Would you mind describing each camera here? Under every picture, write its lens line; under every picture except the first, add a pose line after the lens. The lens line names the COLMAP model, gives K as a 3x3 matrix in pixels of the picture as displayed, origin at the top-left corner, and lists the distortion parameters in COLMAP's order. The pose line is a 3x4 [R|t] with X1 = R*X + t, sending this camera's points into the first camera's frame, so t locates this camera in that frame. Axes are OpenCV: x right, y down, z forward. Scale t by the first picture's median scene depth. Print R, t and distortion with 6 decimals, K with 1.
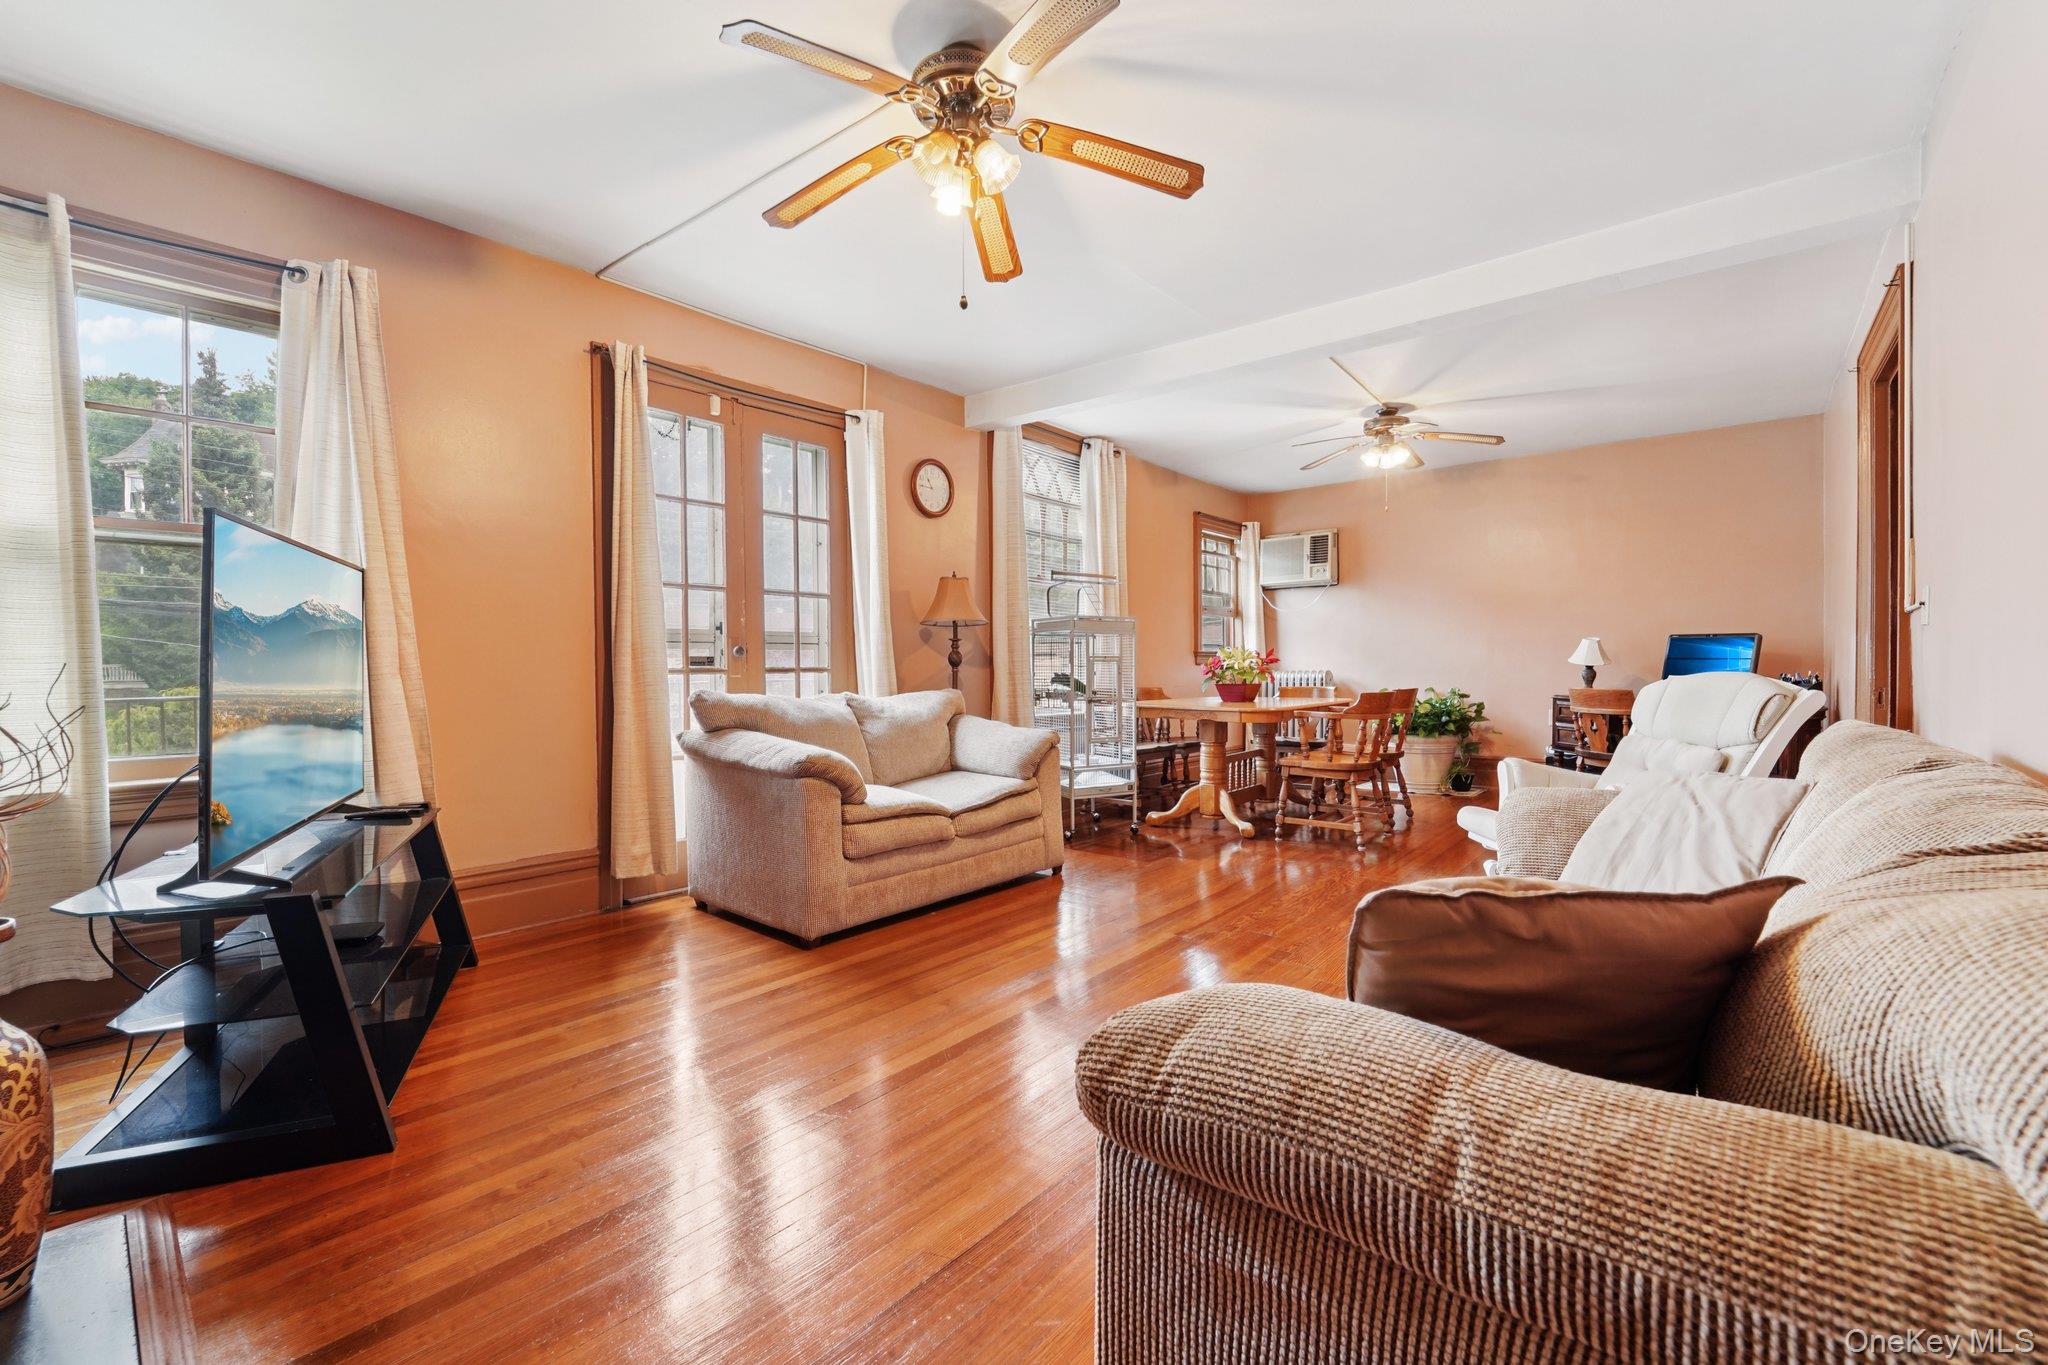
lens RADIAL K [[850.4, 0, 1013.3], [0, 850.4, 680.1], [0, 0, 1]] dist [-0.007436, -0.001619]
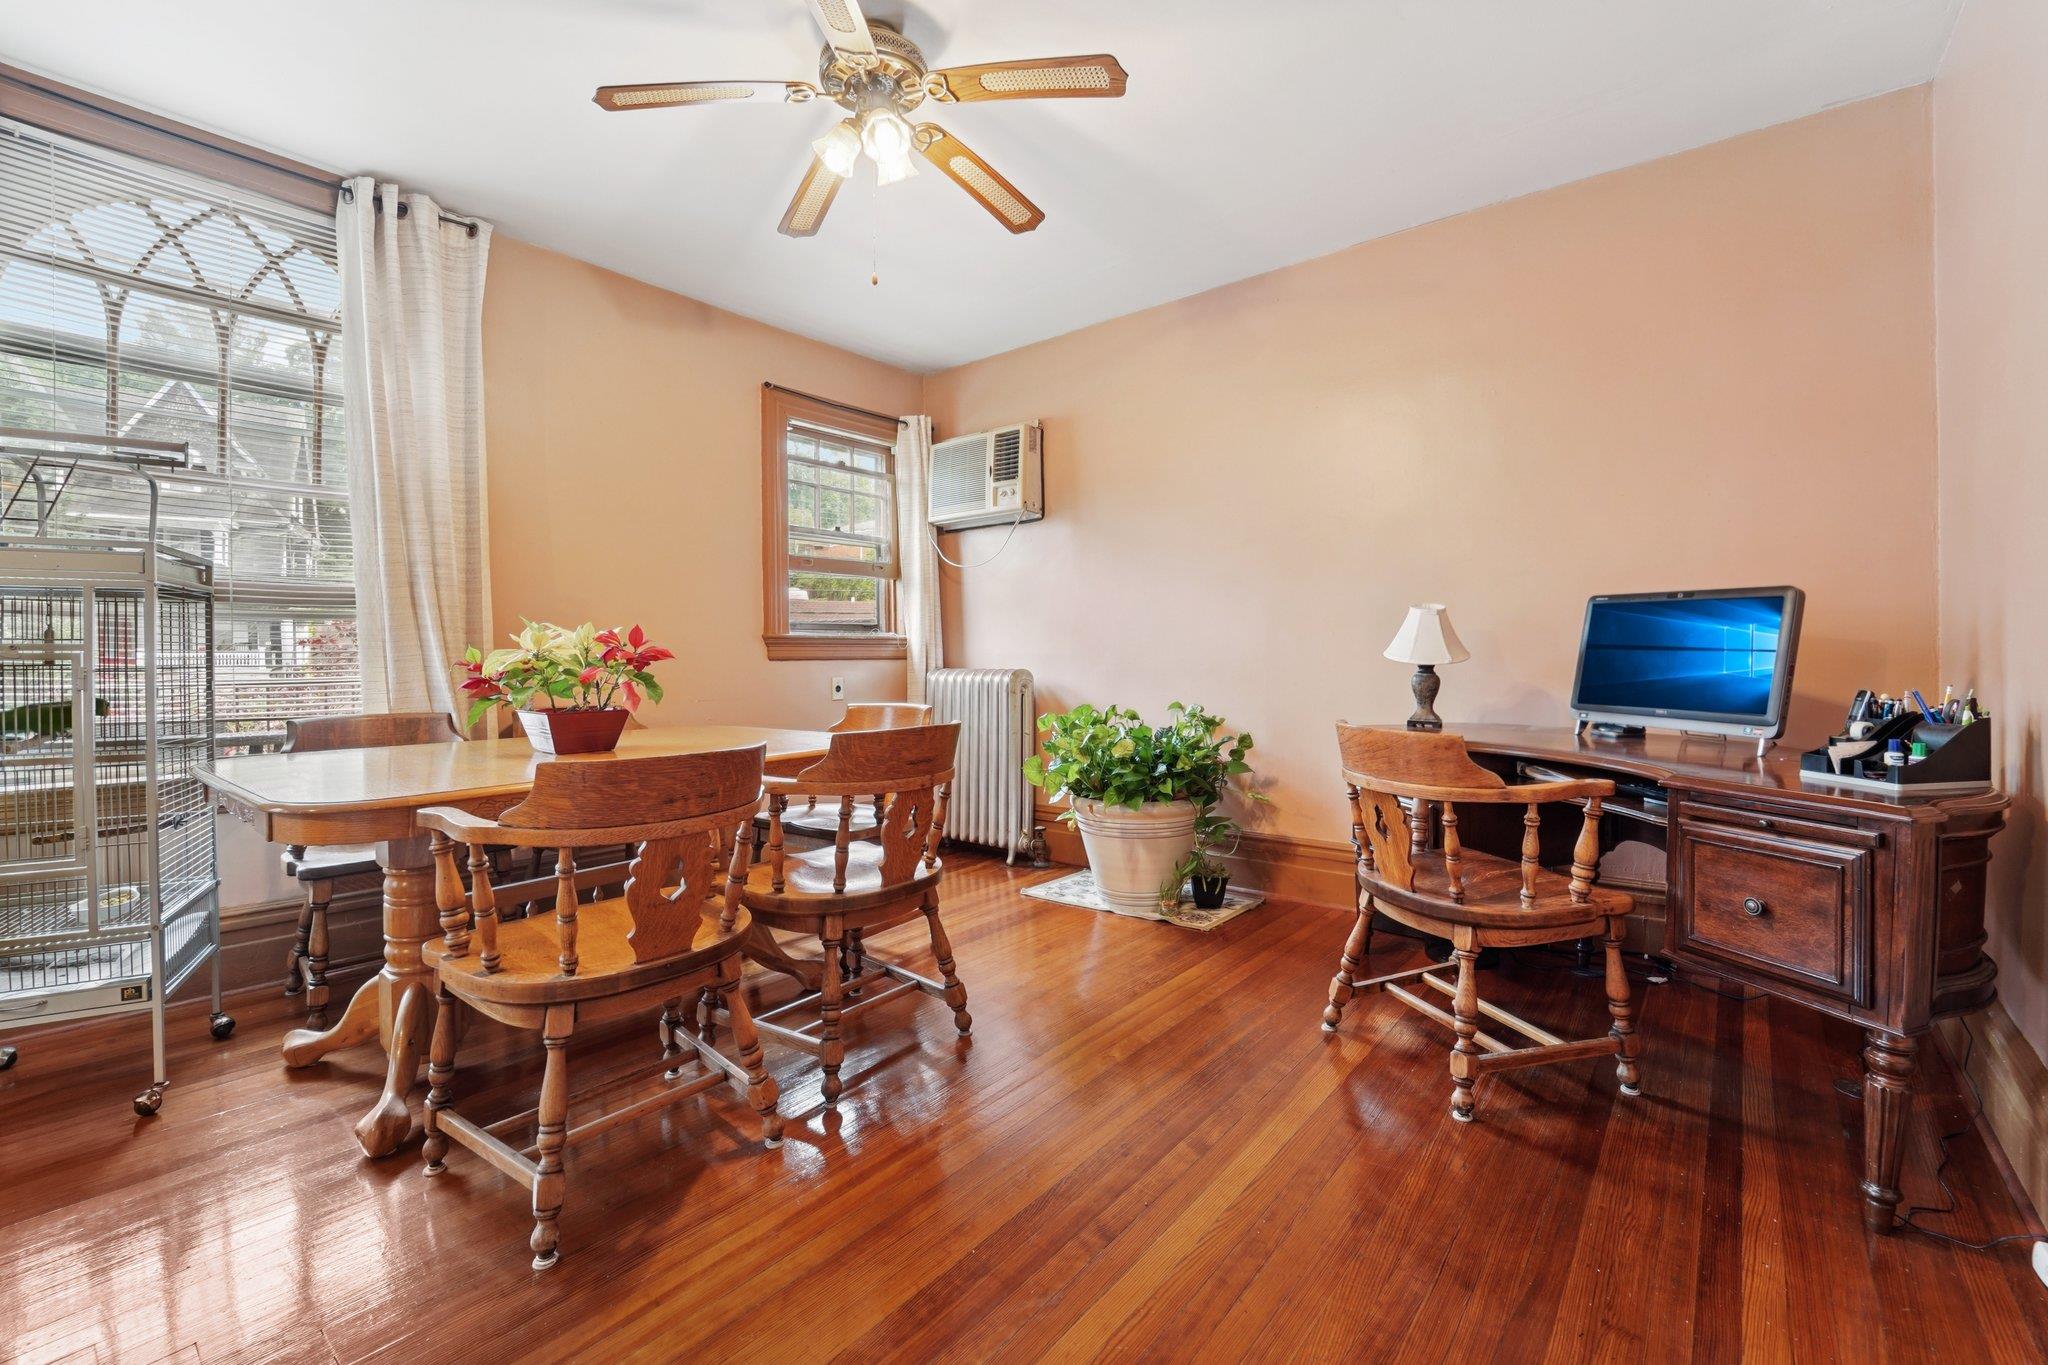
lens RADIAL K [[850.4, 0, 1031.8], [0, 850.4, 673.9], [0, 0, 1]] dist [-0.007436, -0.001619]
pose [[0.999896, -0.003317, 0.014034, 0.383839], [0.003183, 0.999949, 0.009553, -0.014545], [-0.014065, -0.009508, 0.999856, 0.449742]]
